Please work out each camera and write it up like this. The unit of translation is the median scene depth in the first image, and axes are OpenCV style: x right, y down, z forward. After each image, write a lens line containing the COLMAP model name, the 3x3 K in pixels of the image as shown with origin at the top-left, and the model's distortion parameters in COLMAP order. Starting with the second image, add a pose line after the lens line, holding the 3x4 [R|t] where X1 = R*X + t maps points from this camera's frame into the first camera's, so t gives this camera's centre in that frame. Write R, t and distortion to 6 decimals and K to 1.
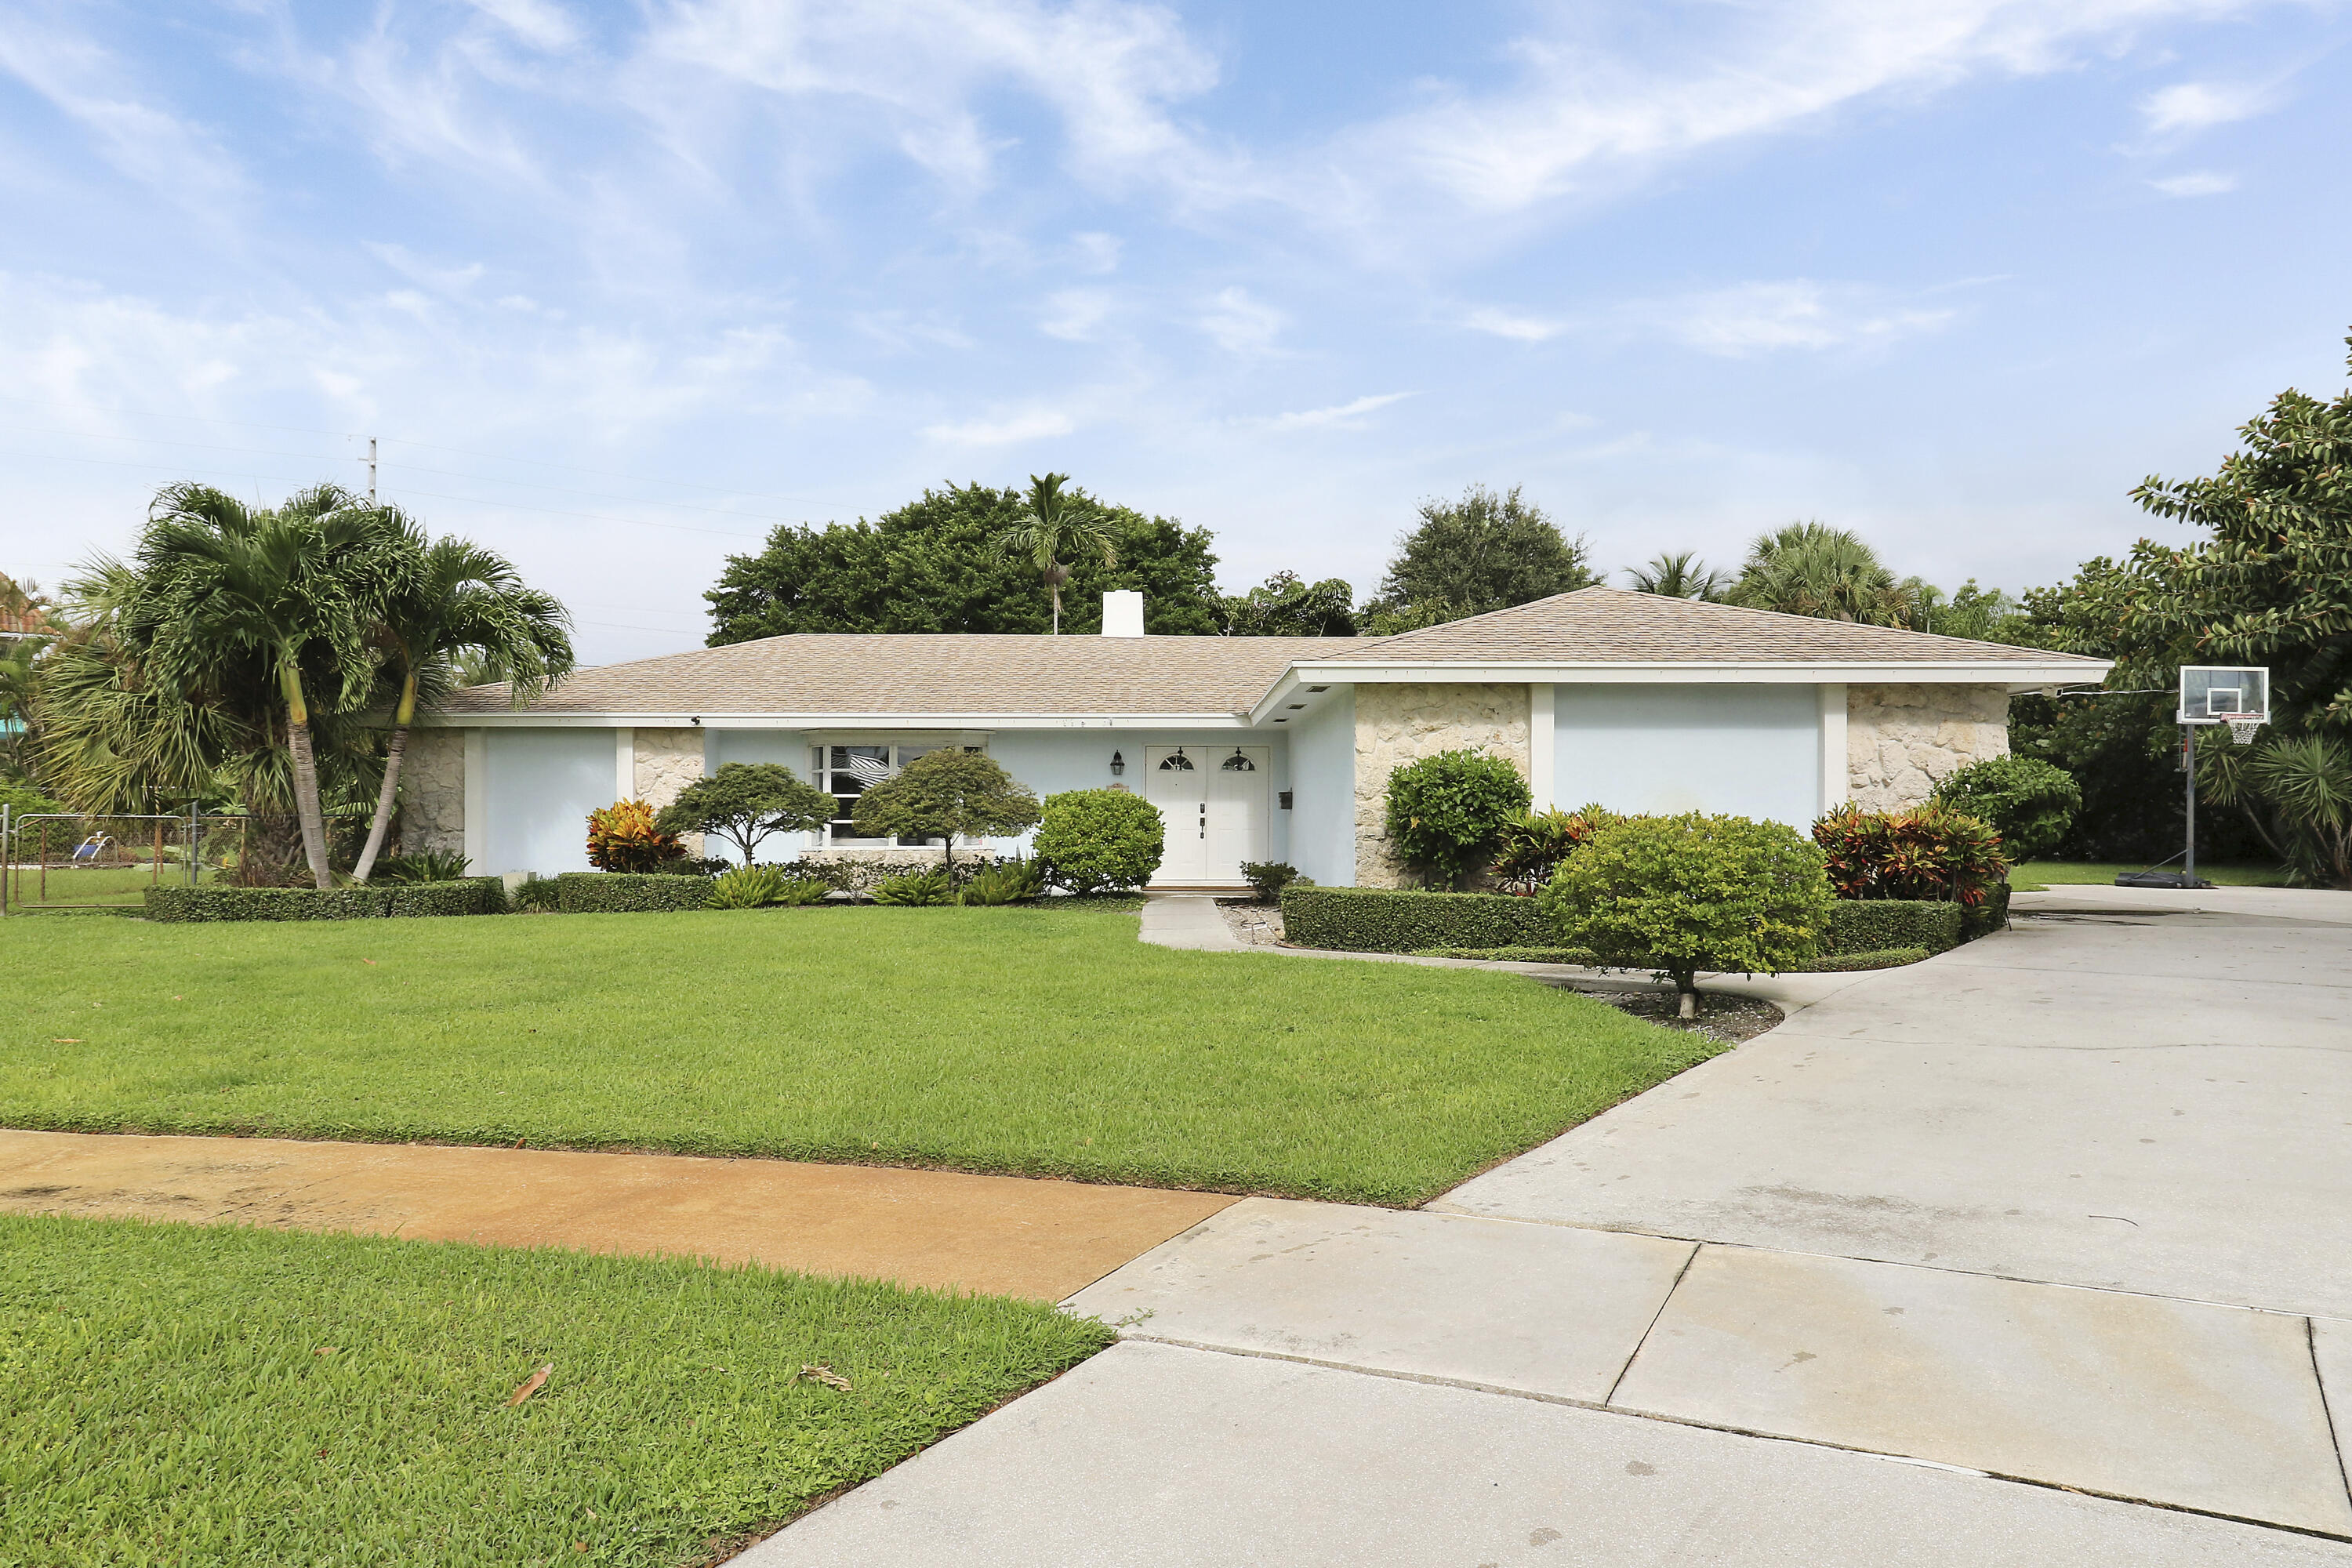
lens RADIAL K [[1825.1, 0, 892.5], [0, 1825.1, 739.6], [0, 0, 1]] dist [0.003007, -0.000836]
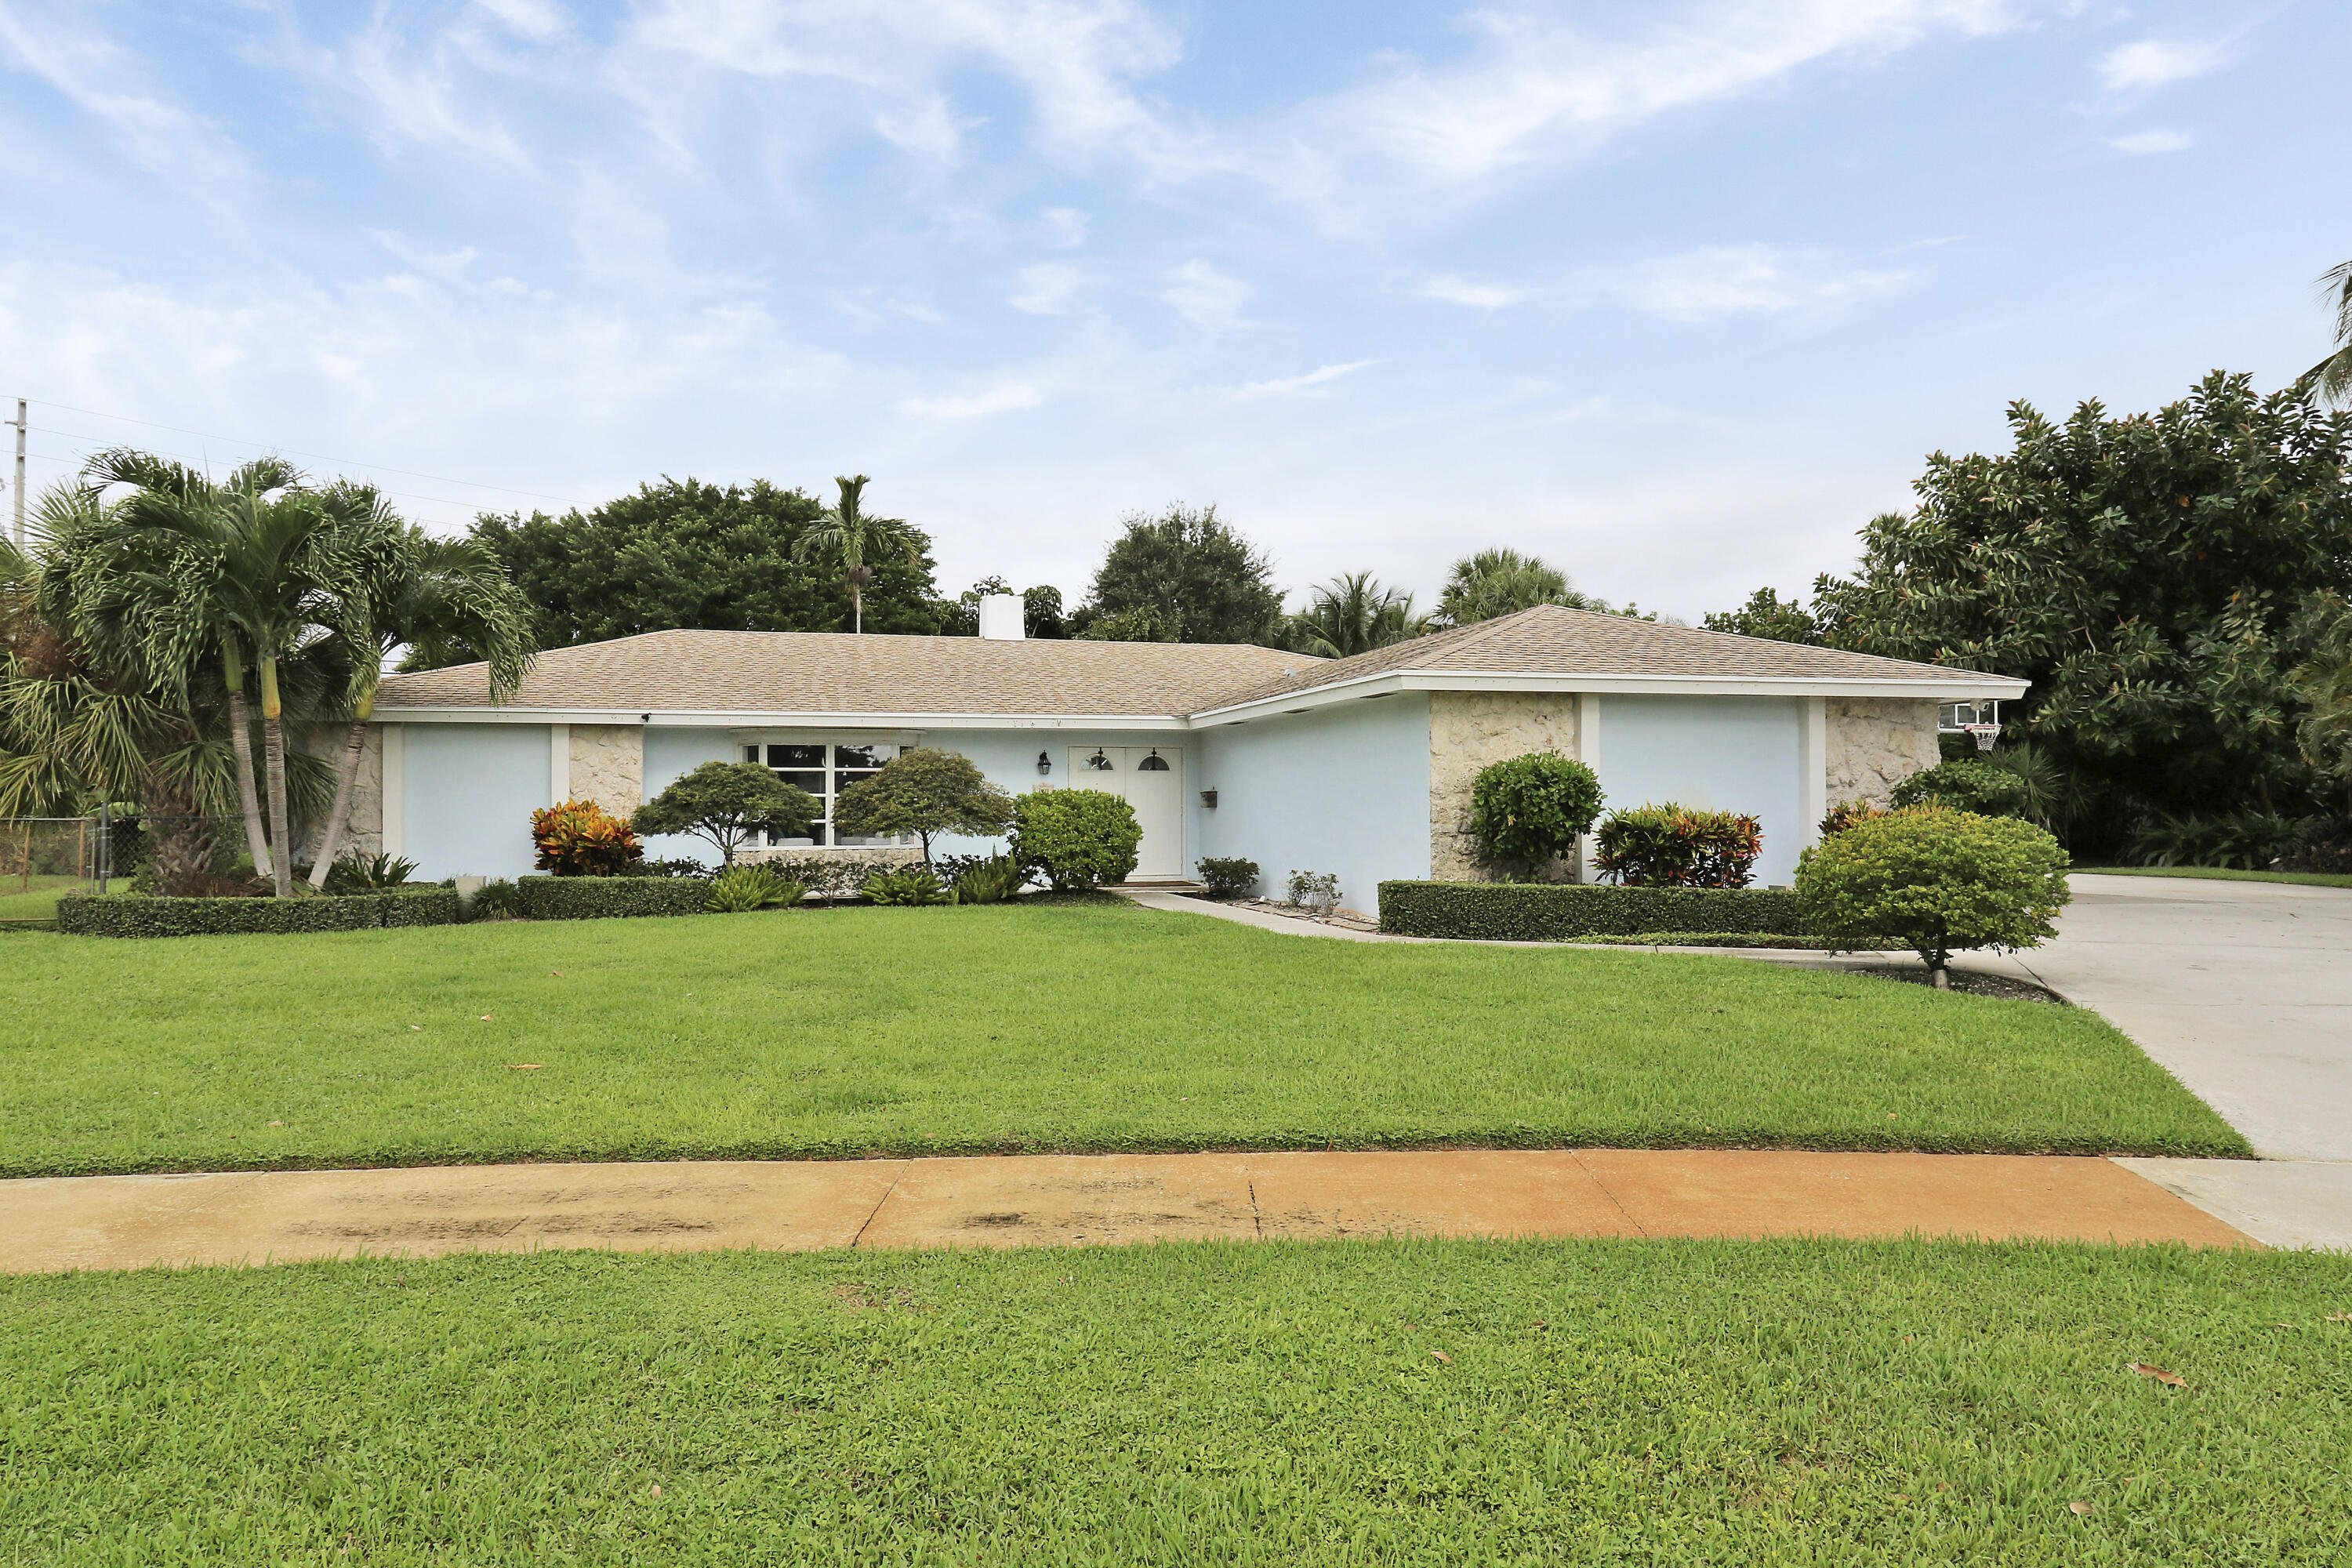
lens RADIAL K [[1825.1, 0, 892.5], [0, 1825.1, 739.6], [0, 0, 1]] dist [0.003007, -0.000836]
pose [[0.966713, 0.007004, 0.255767, -0.231055], [-0.007361, 0.999973, 0.000441, -0.000074], [-0.255757, -0.002309, 0.966738, 0.031468]]
